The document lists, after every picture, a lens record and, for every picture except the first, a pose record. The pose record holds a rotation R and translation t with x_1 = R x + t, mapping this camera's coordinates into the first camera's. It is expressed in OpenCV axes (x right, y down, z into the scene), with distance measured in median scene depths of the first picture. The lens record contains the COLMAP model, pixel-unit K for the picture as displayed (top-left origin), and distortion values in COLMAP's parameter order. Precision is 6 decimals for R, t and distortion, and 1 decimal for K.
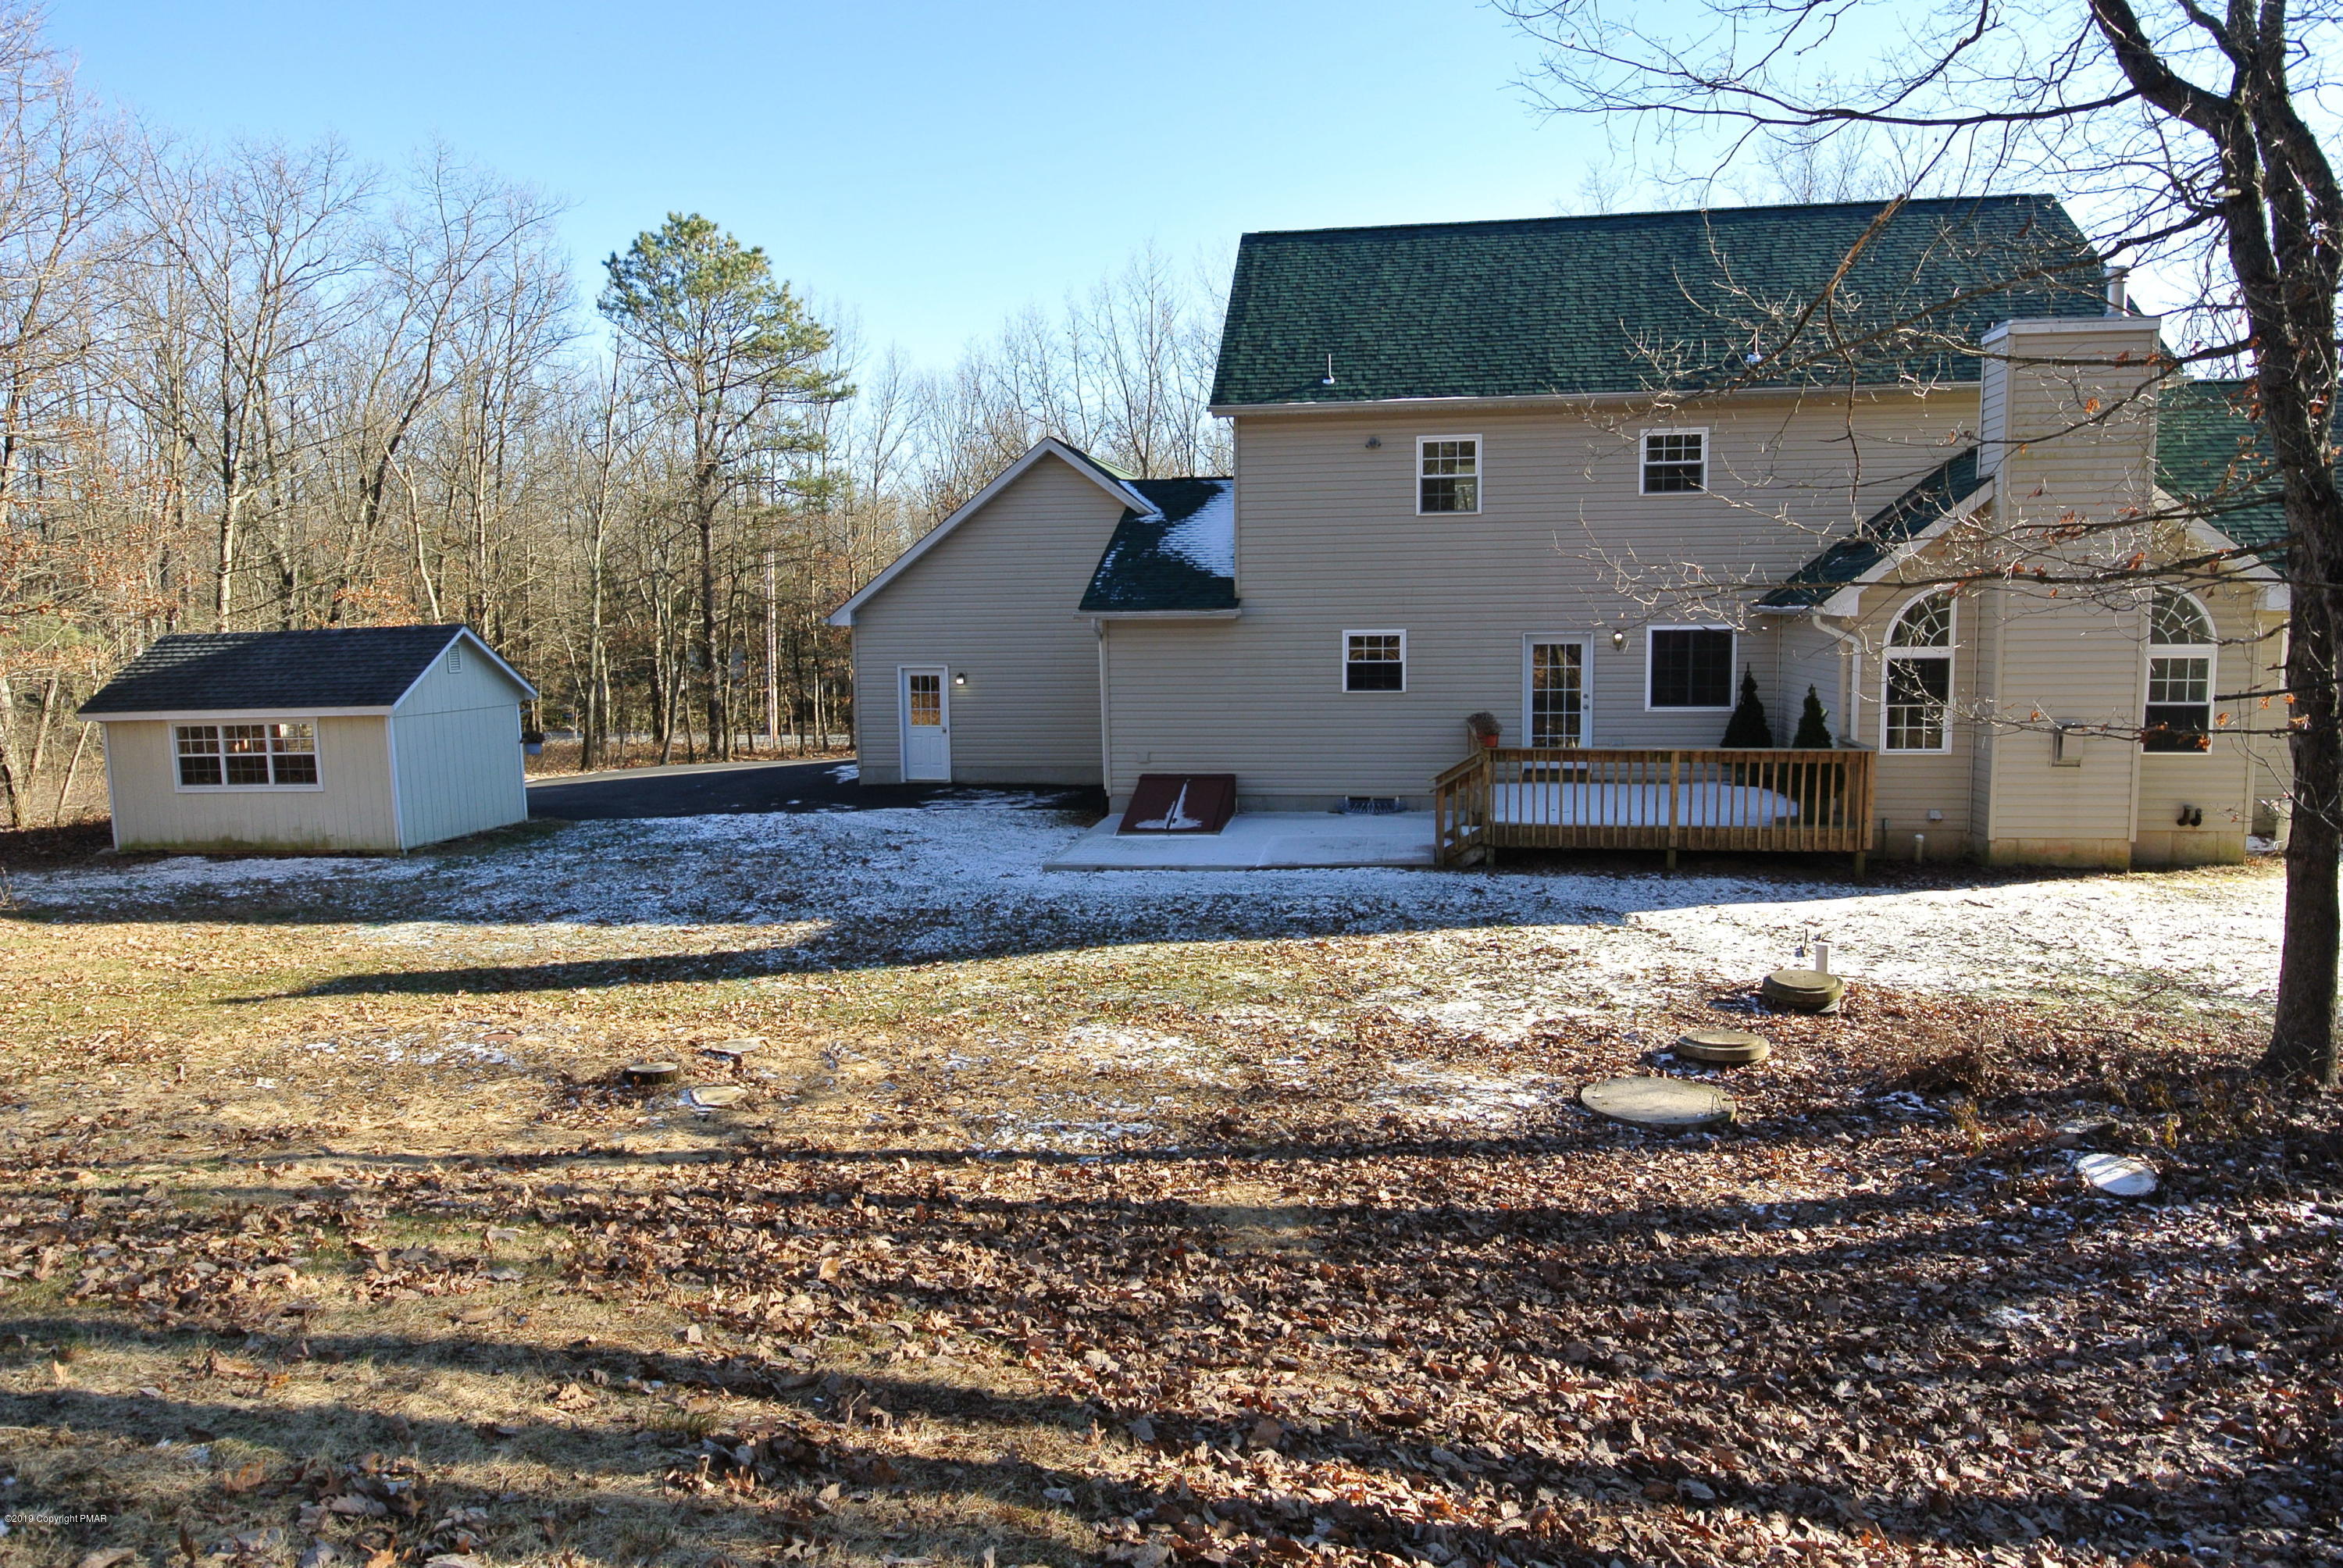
lens RADIAL K [[1496.5, 0, 1181.4], [0, 1496.5, 771.1], [0, 0, 1]] dist [0.017072, -0.044512]
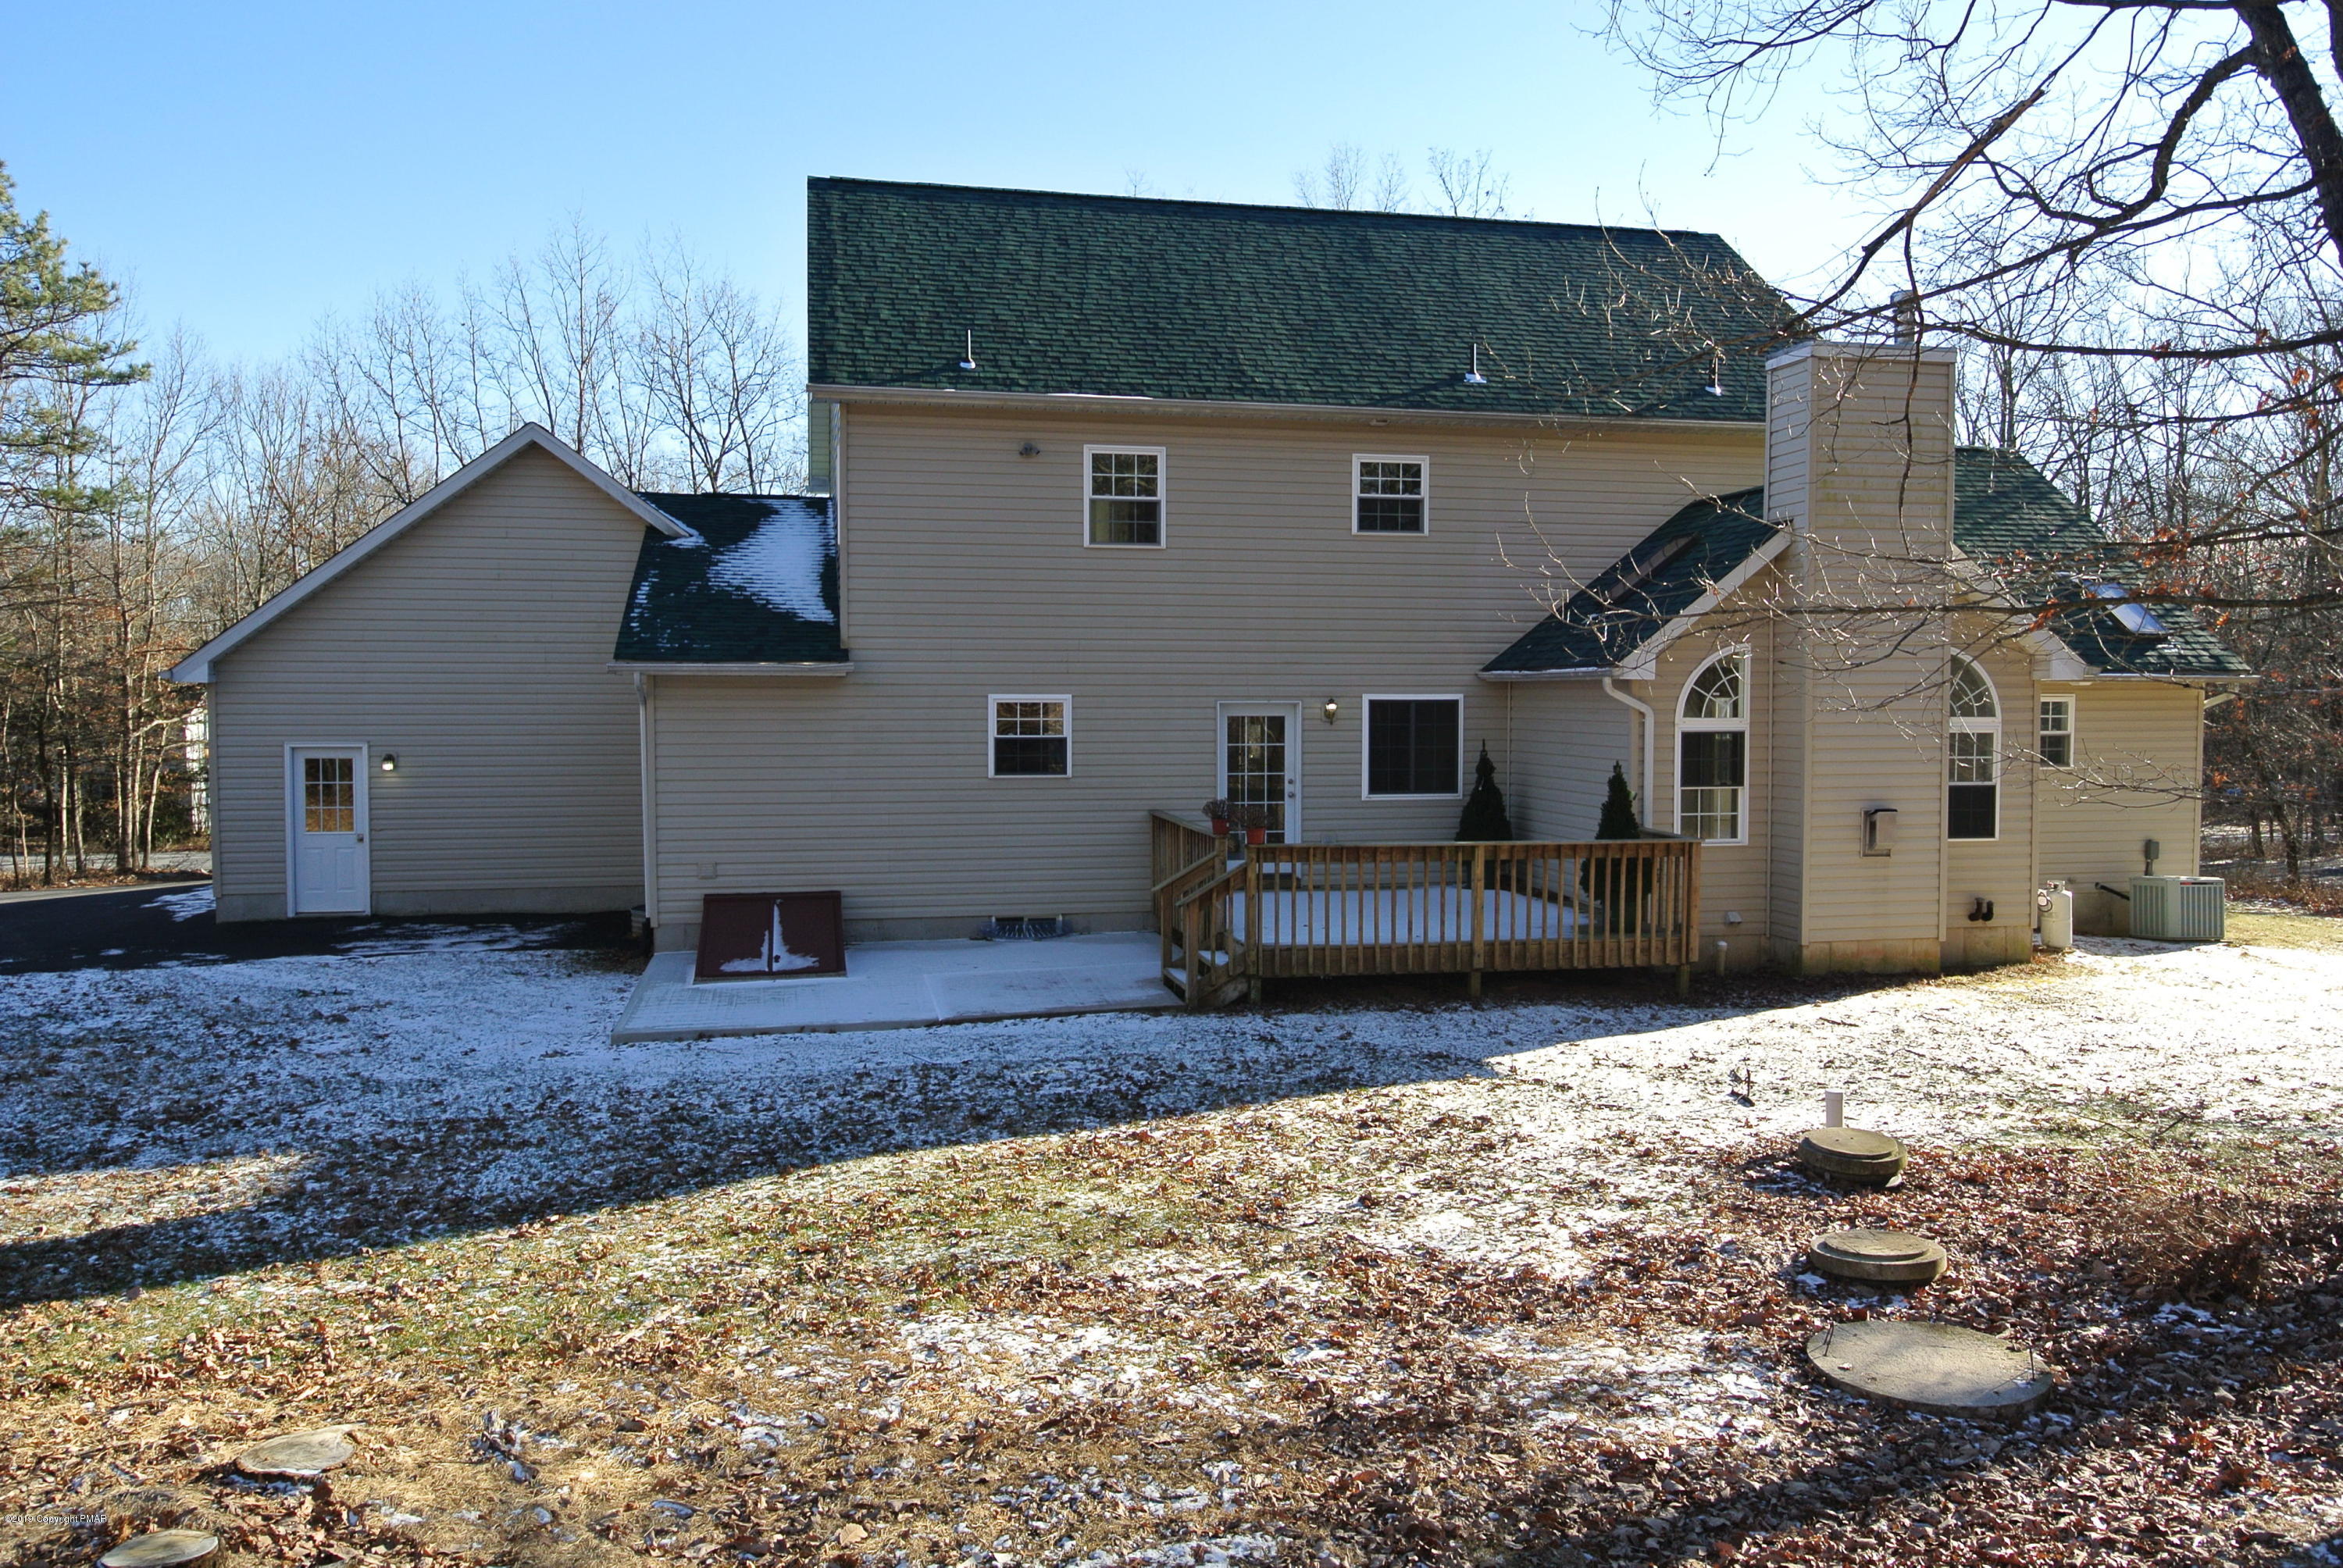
lens RADIAL K [[1711.7, 0, 1179.3], [0, 1711.7, 773.9], [0, 0, 1]] dist [0.018205, -0.040524]
pose [[0.934948, -0.000462, 0.354786, -0.128775], [0.023937, 0.997803, -0.061781, 0.000947], [-0.353978, 0.066254, 0.932904, 0.204078]]
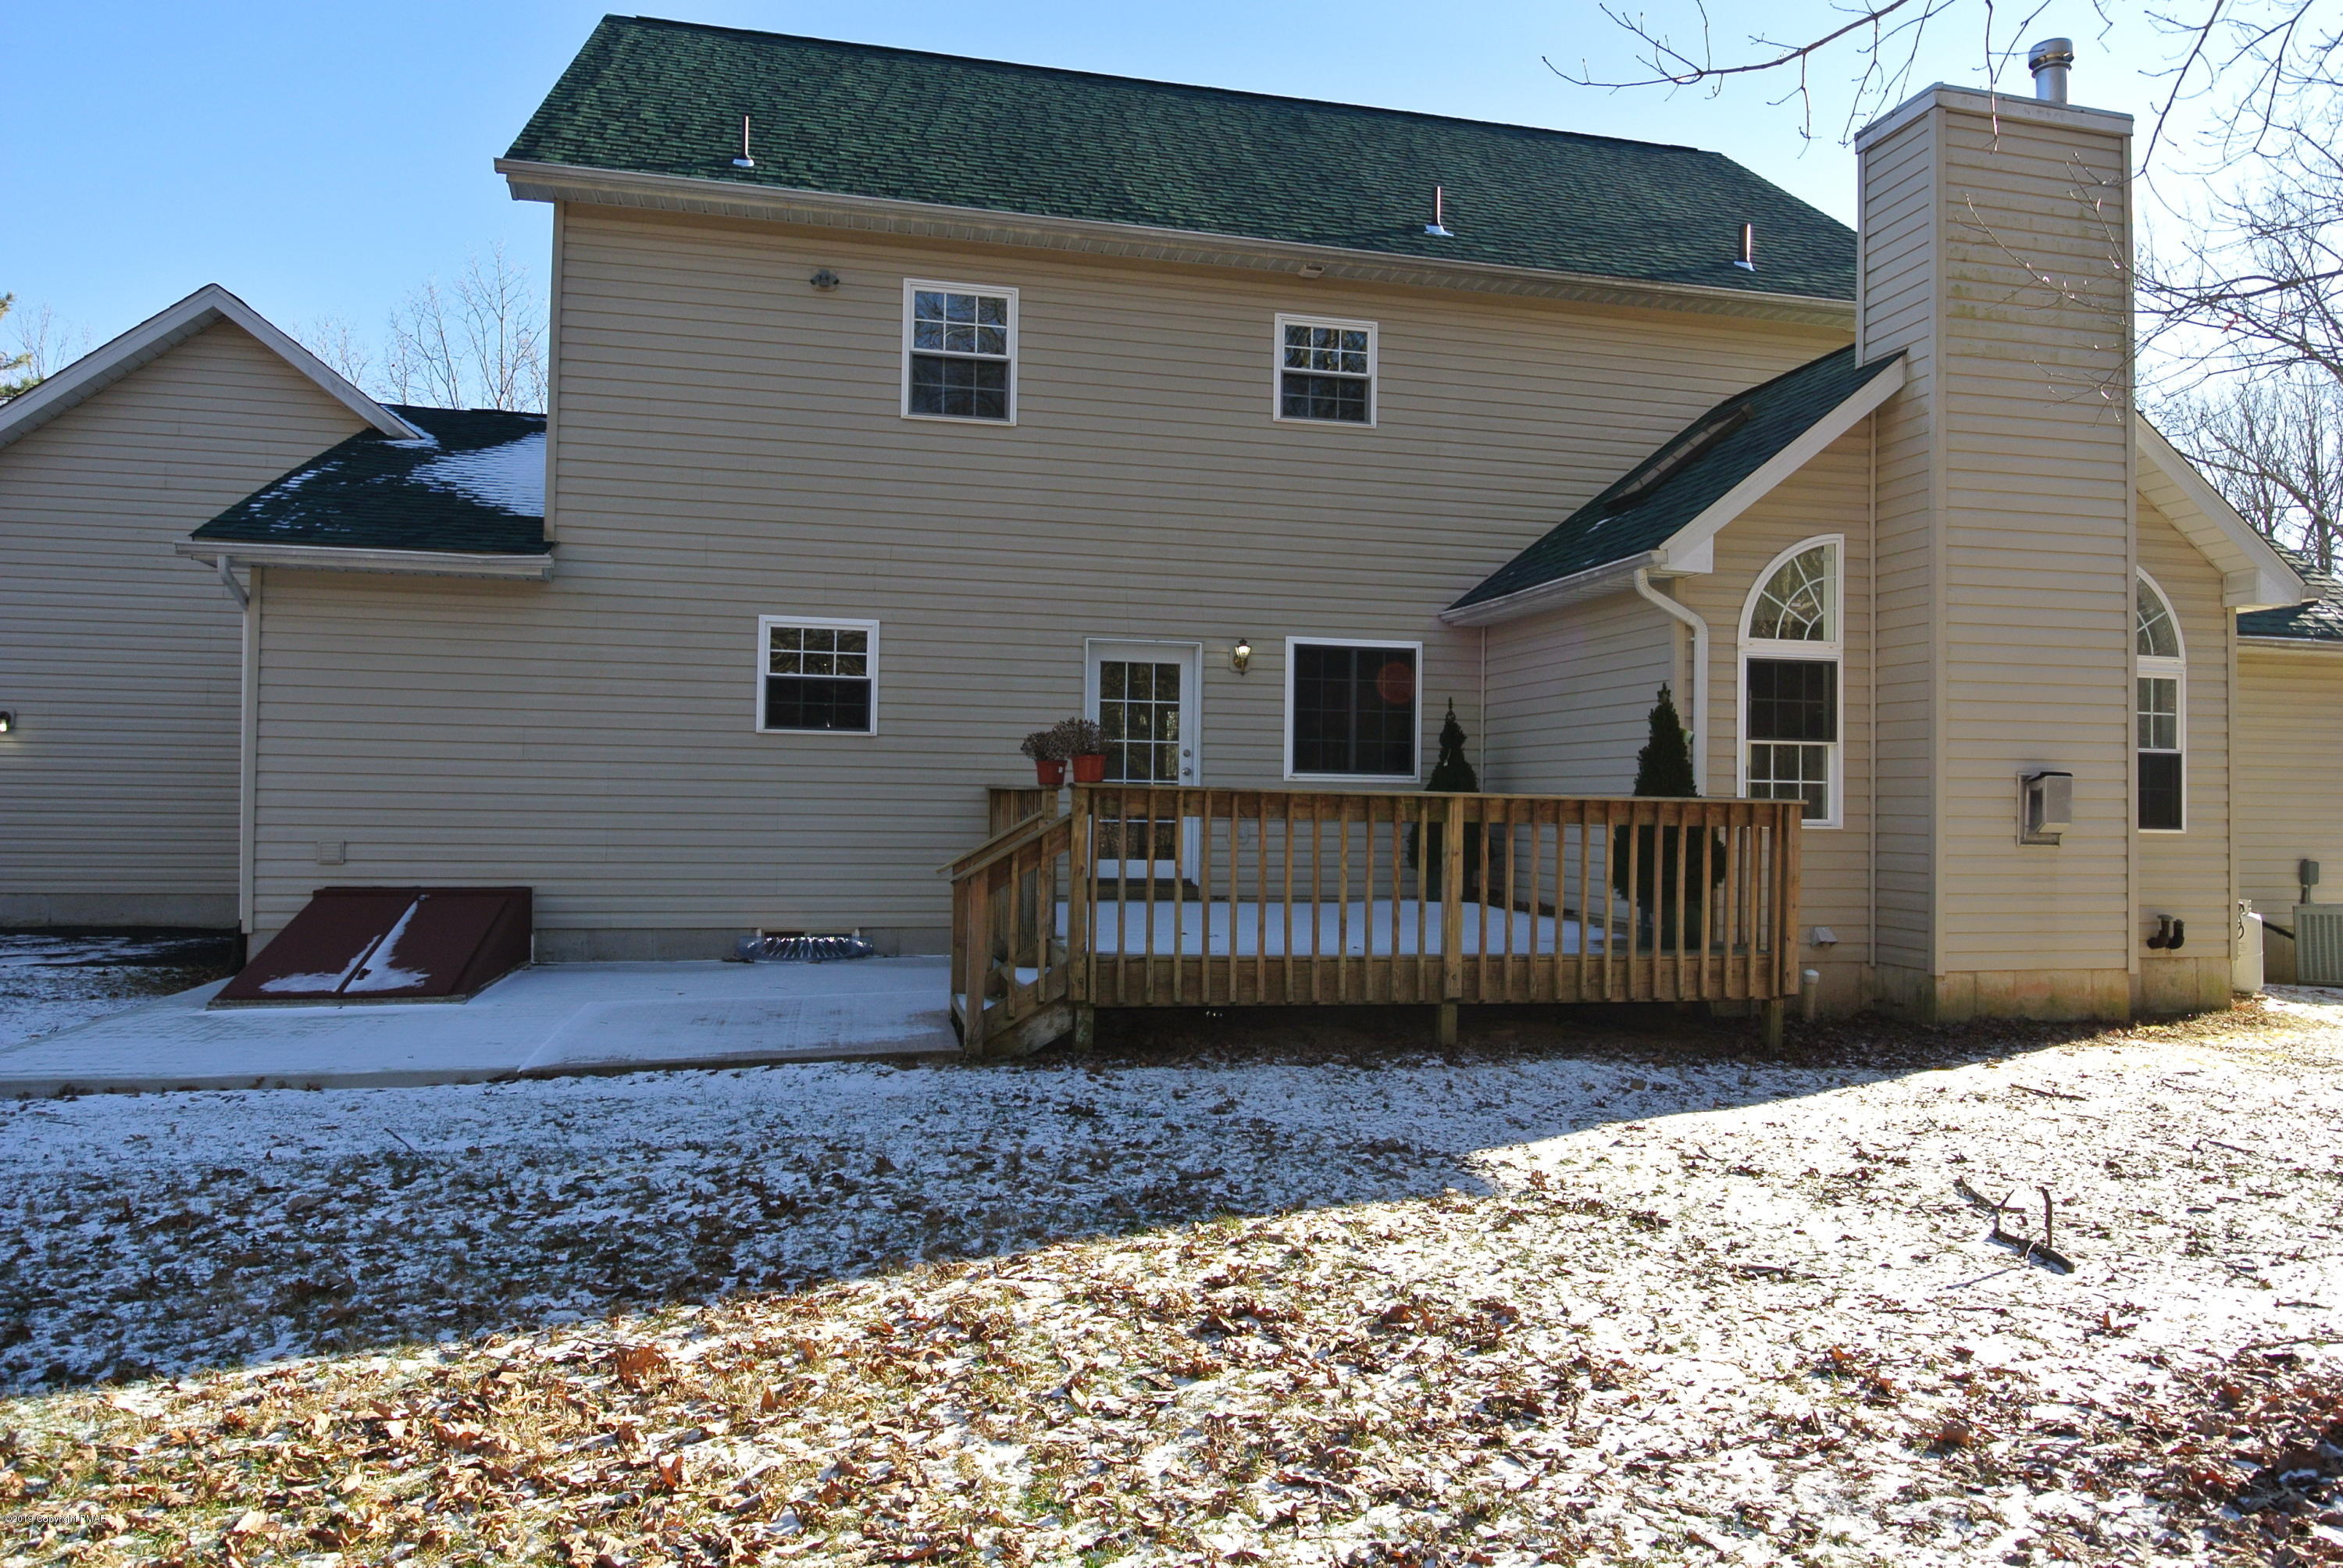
lens RADIAL K [[1496.5, 0, 1181.4], [0, 1496.5, 771.1], [0, 0, 1]] dist [0.017072, -0.044512]
pose [[0.929200, 0.037431, 0.367678, 0.064175], [0.010696, 0.991717, -0.127994, 0.037235], [-0.369424, 0.122864, 0.921103, 0.552770]]
